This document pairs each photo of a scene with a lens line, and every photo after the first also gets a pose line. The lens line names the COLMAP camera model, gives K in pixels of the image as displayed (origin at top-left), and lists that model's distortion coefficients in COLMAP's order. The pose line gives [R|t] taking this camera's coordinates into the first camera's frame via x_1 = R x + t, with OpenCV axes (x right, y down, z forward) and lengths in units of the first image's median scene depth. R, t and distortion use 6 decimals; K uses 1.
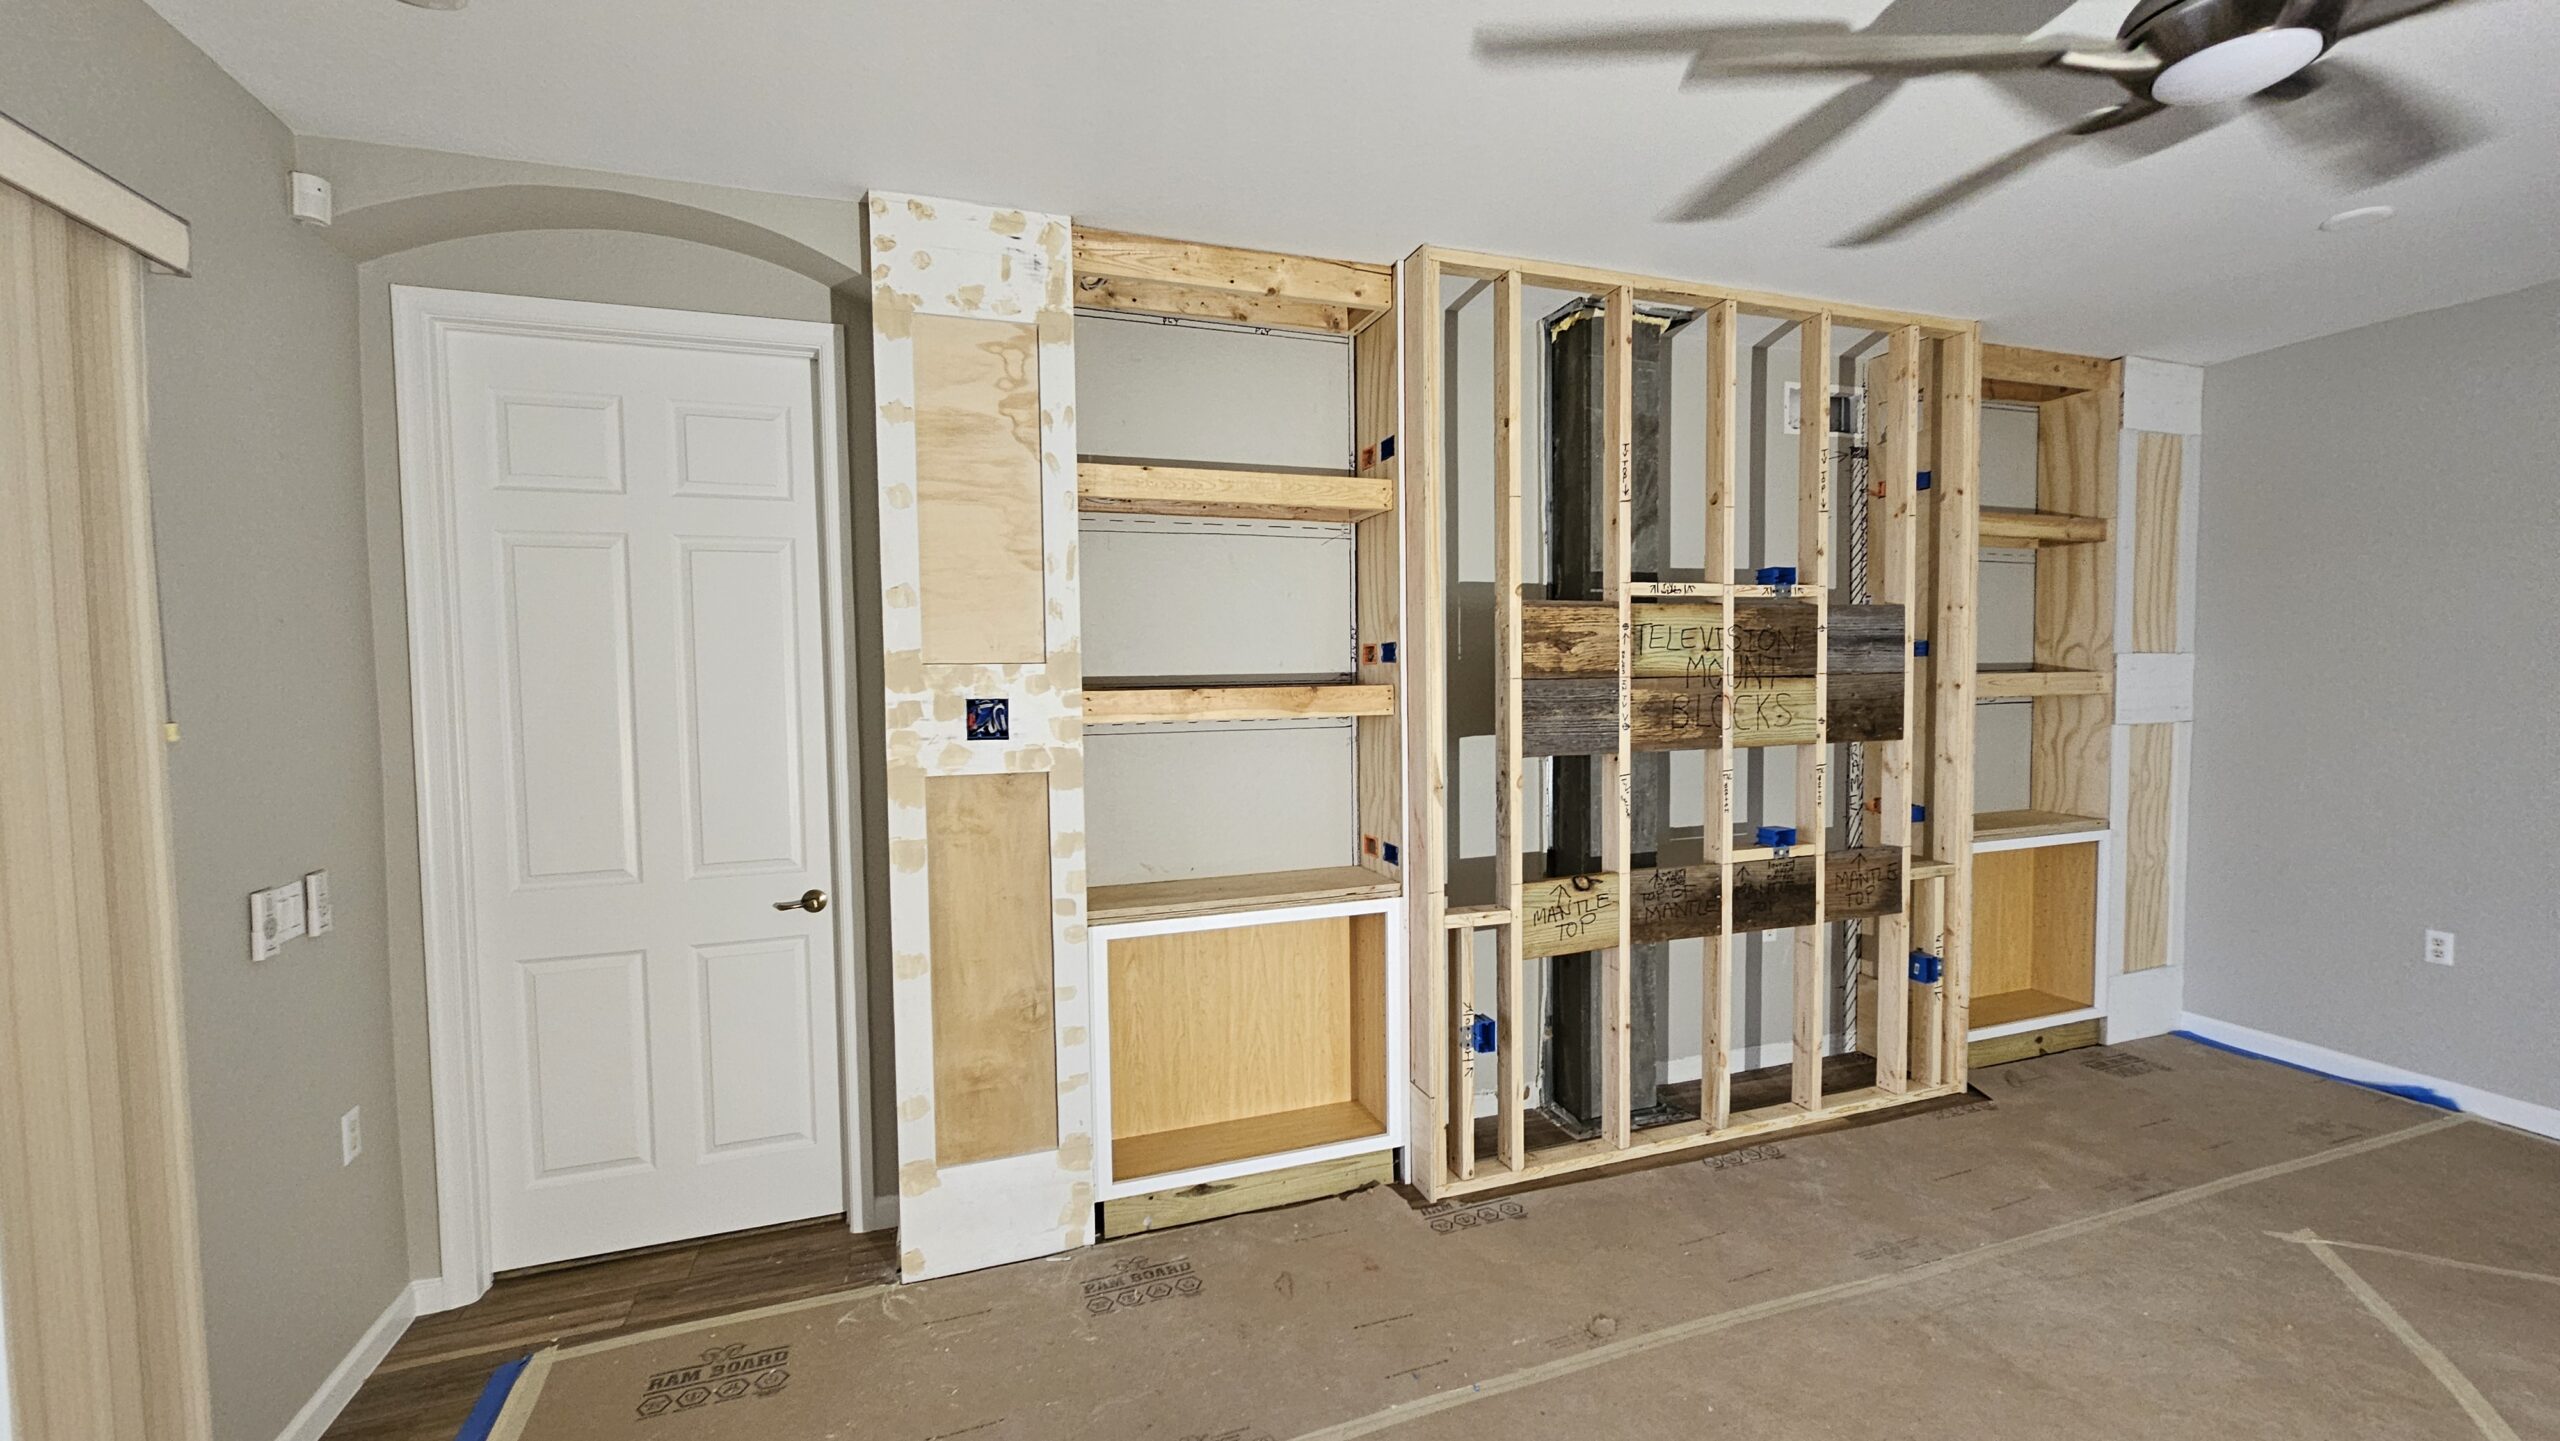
lens RADIAL K [[1027.0, 0, 1287.7], [0, 1027.0, 717.9], [0, 0, 1]] dist [-0.001184, 0.000752]
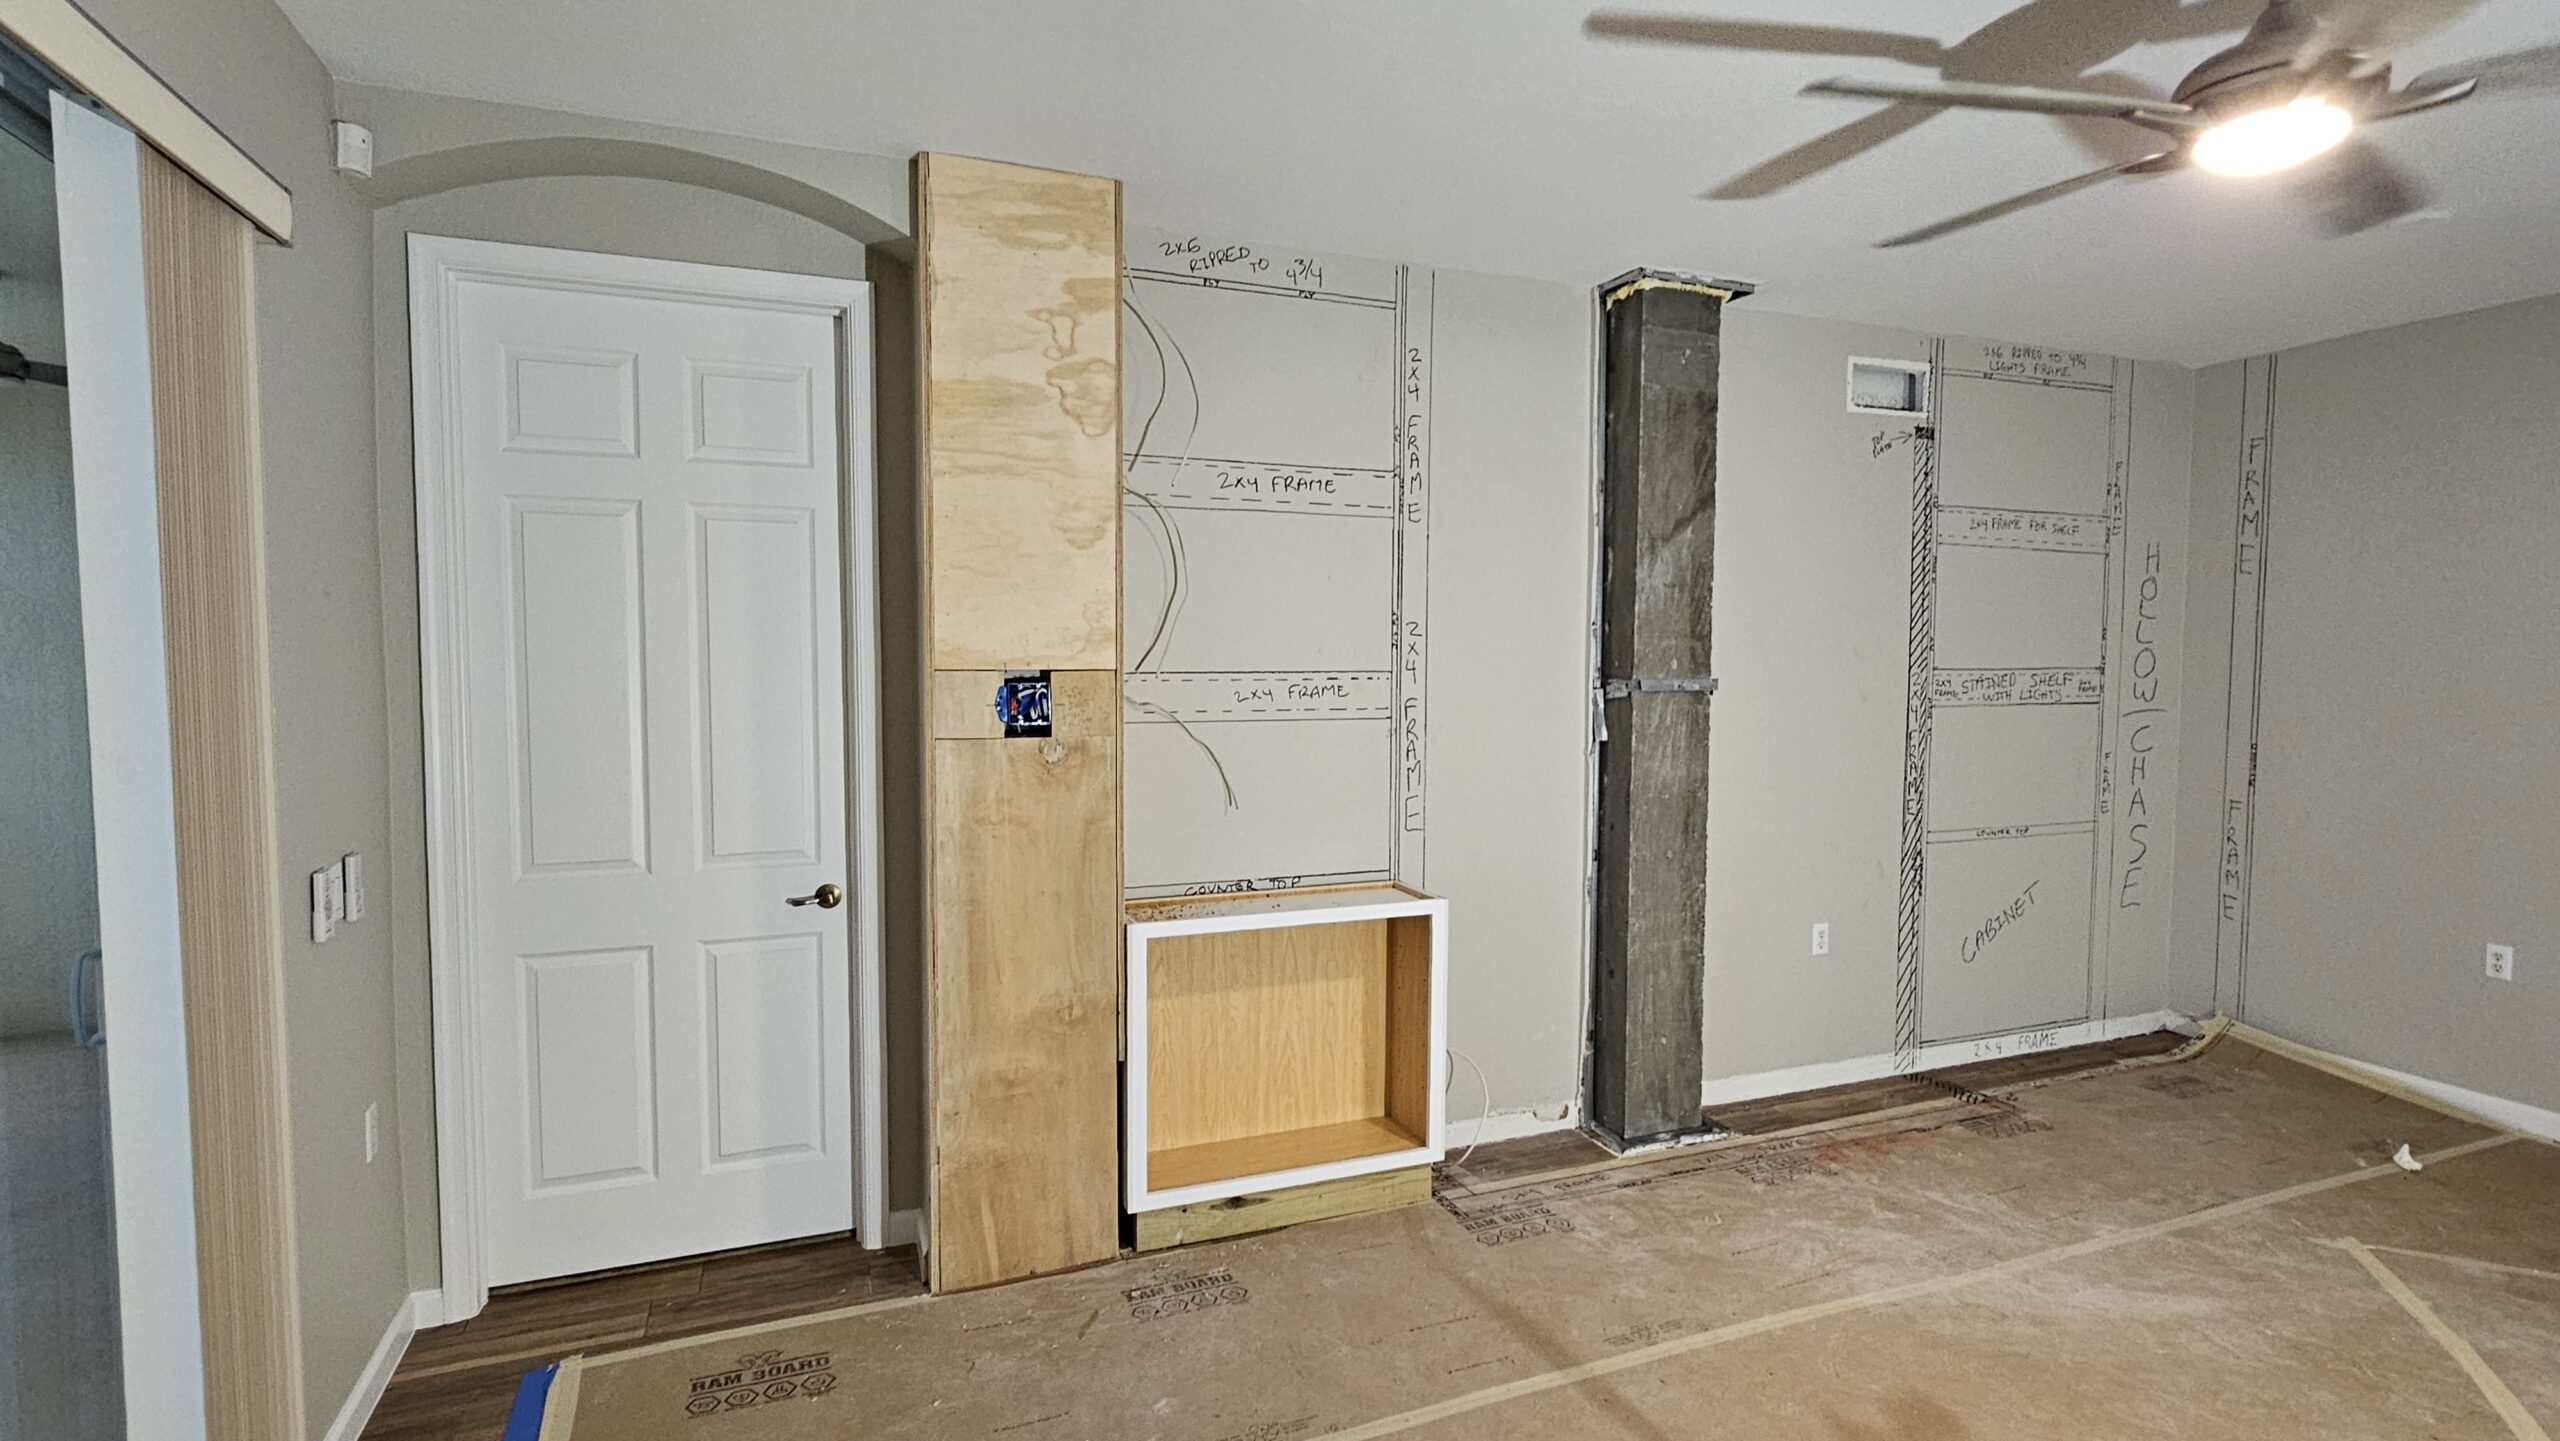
lens RADIAL K [[1237.5, 0, 1284.5], [0, 1237.5, 718.5], [0, 0, 1]] dist [0.000015, -0.000111]
pose [[0.998981, 0.014091, 0.042878, -0.099852], [-0.014438, 0.999865, 0.007796, 0.001633], [-0.042763, -0.008407, 0.999050, -0.149680]]
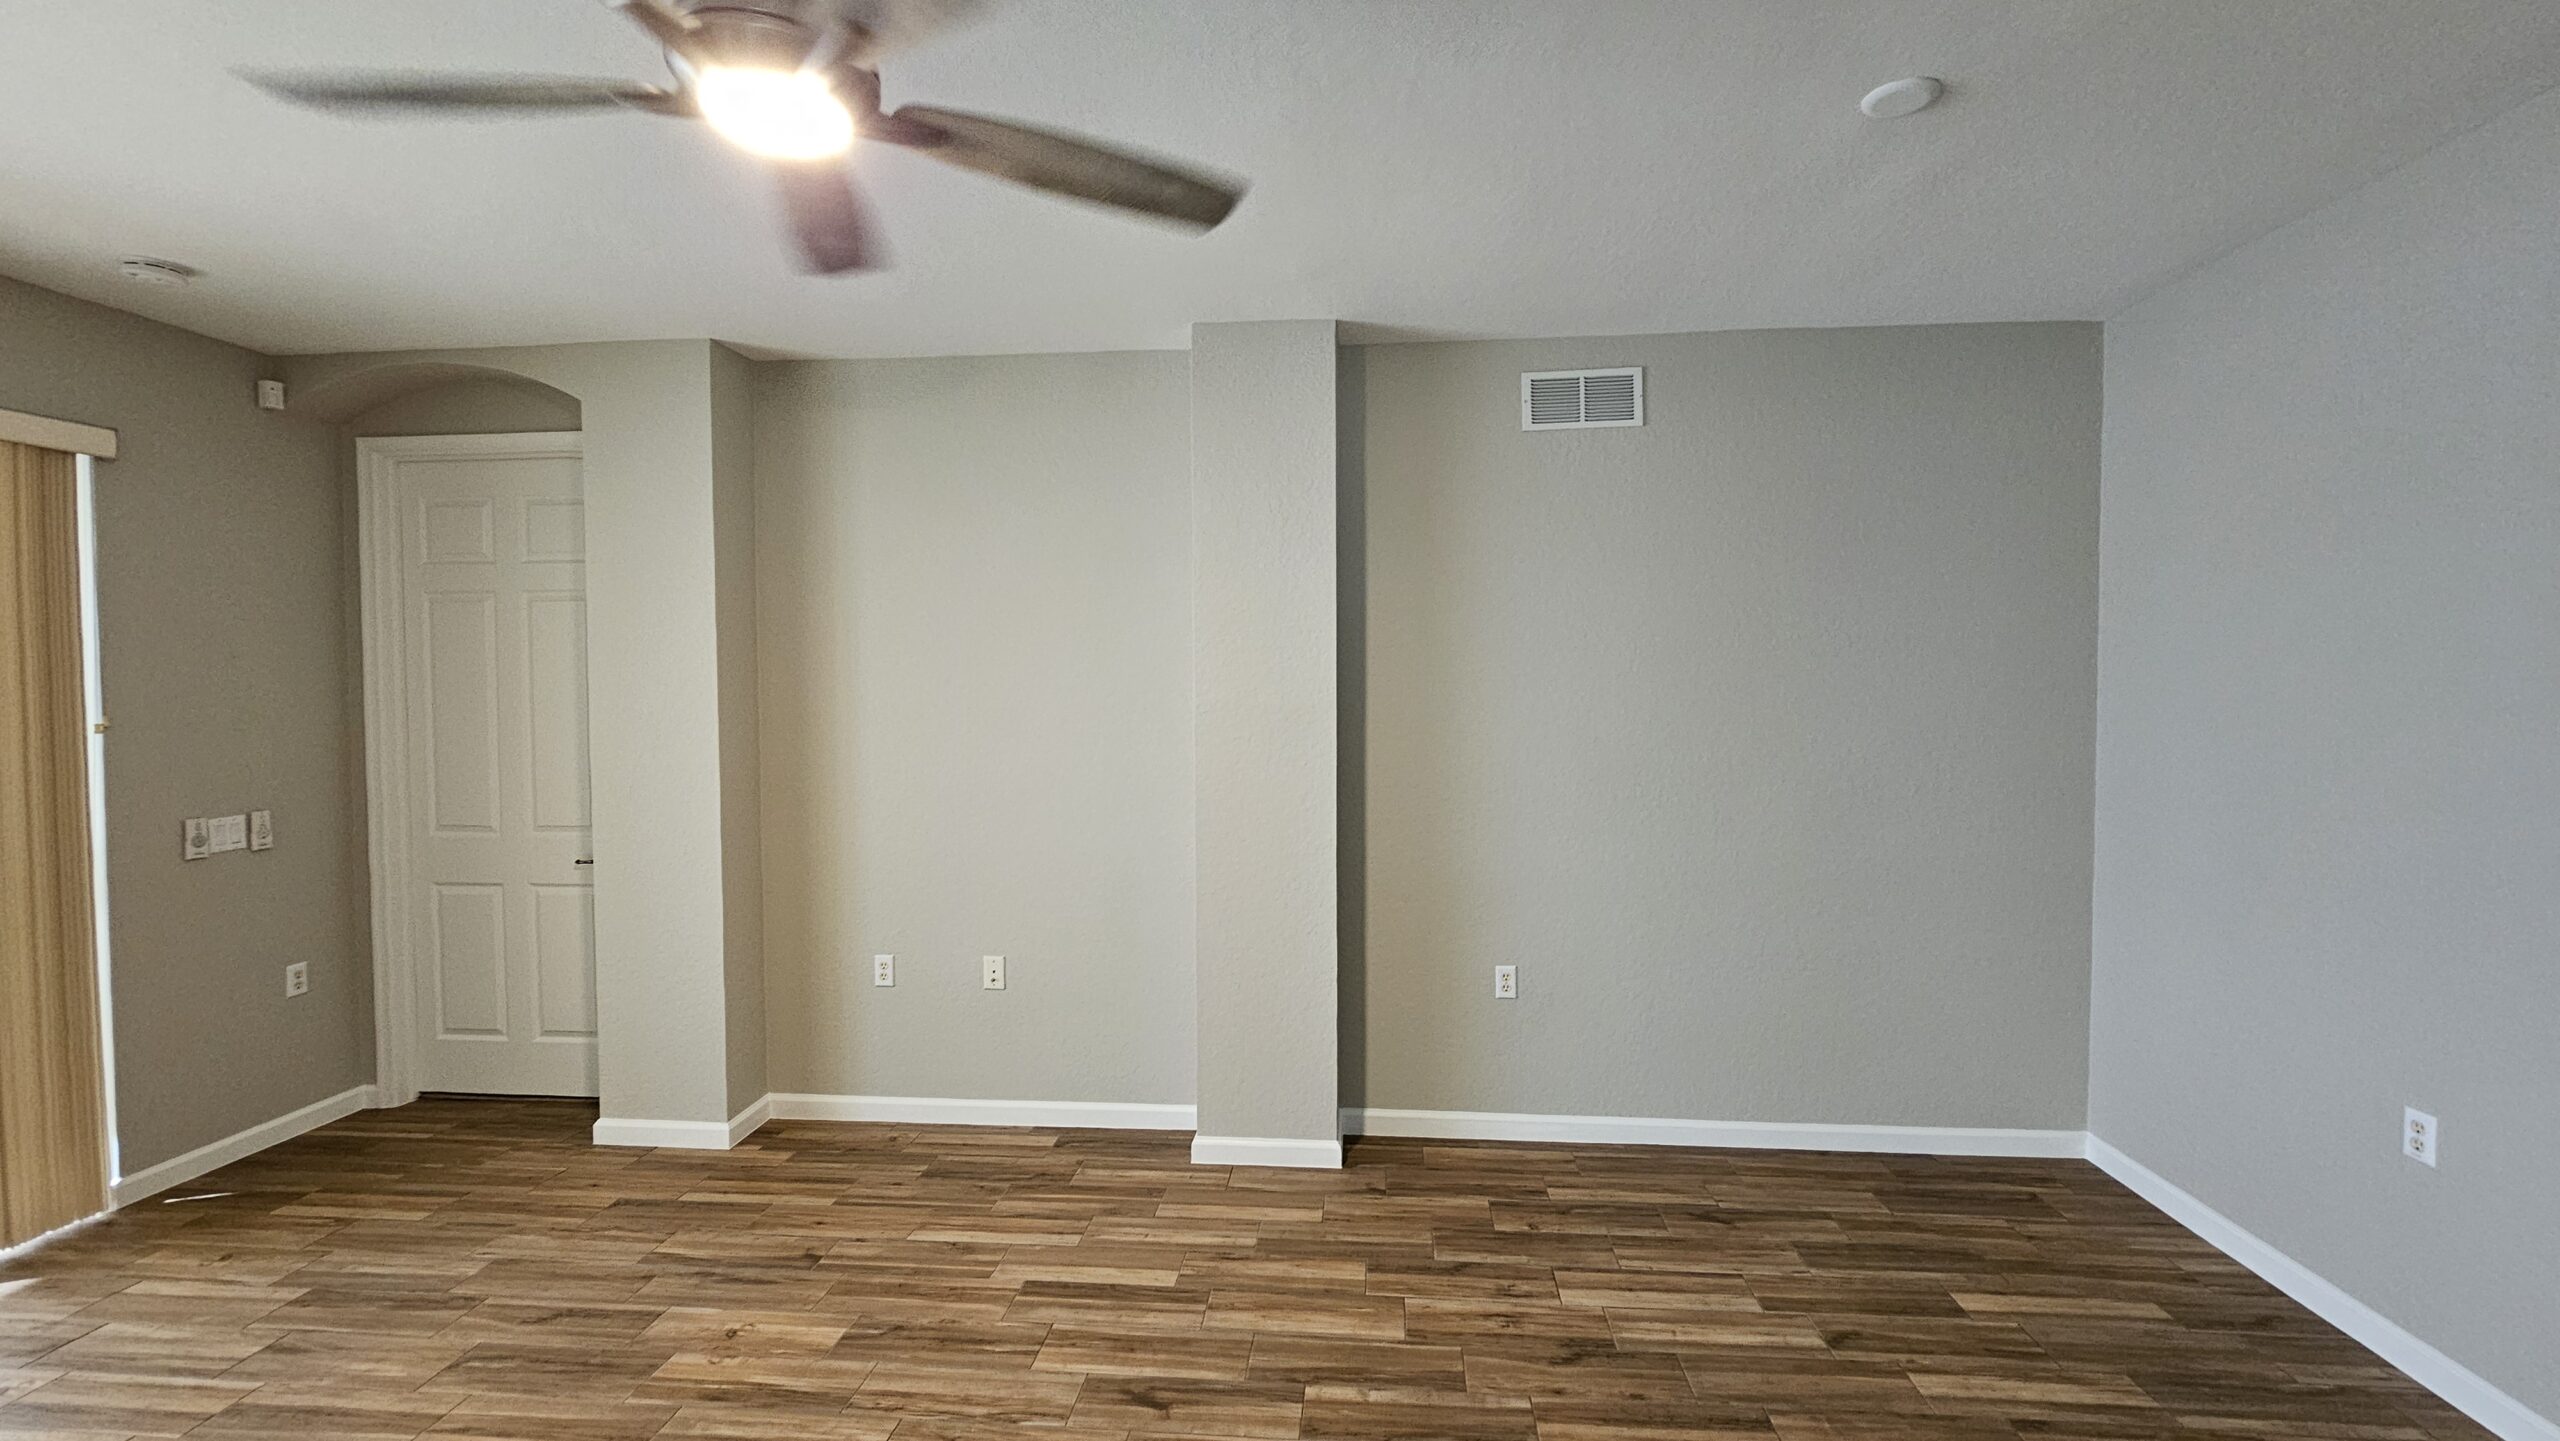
lens RADIAL K [[1048.4, 0, 1295.4], [0, 1048.4, 719.3], [0, 0, 1]] dist [-0.001408, 0.000259]
pose [[0.910683, 0.021996, -0.412520, 0.950313], [-0.026084, 0.999651, -0.004280, -0.022538], [0.412281, 0.014658, 0.910939, 0.131671]]
